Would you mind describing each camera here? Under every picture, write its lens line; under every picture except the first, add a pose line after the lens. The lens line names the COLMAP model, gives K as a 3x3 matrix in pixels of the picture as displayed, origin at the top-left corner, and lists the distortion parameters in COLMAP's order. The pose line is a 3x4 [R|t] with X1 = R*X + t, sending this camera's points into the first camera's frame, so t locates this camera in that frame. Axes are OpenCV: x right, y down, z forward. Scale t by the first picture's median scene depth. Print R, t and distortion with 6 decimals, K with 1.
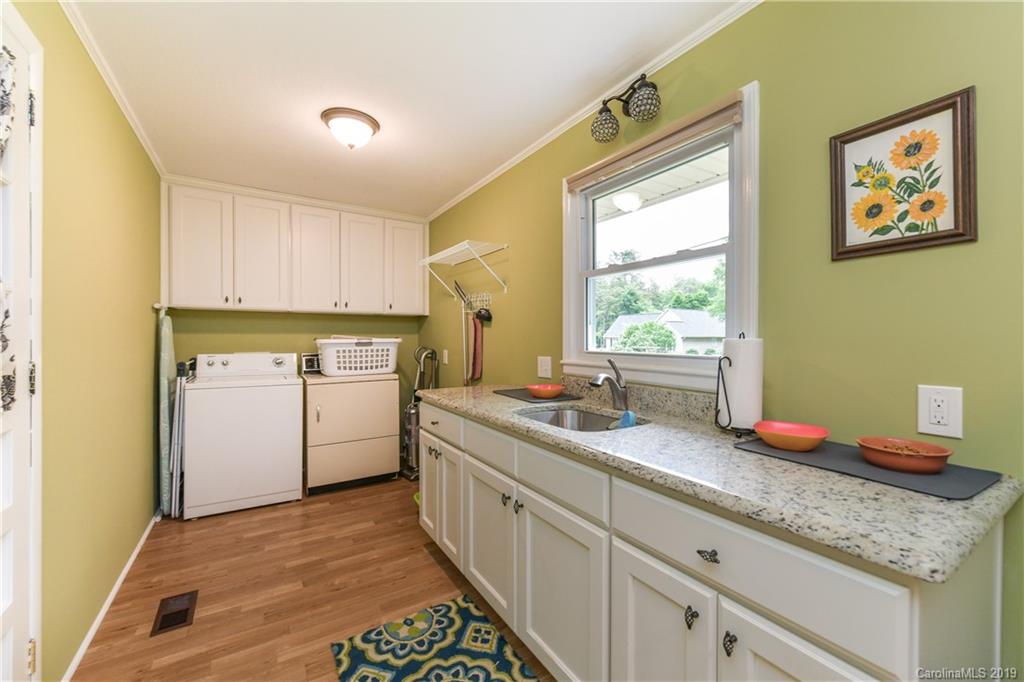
lens RADIAL K [[414.1, 0, 518.4], [0, 414.1, 341.5], [0, 0, 1]] dist [0.003326, -0.000097]
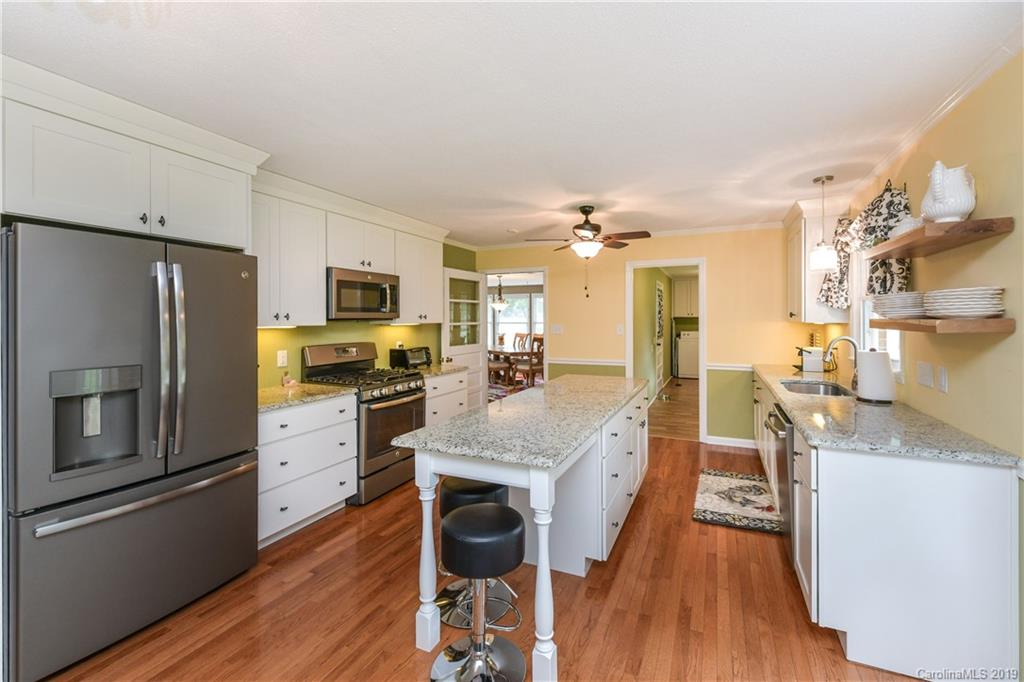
lens RADIAL K [[414.1, 0, 538.4], [0, 414.1, 312.7], [0, 0, 1]] dist [0.003326, -0.000097]
pose [[0.565736, -0.013174, -0.824481, 1.287150], [-0.004917, 0.999801, -0.019350, -0.047990], [0.824572, 0.015001, 0.565559, -1.774701]]
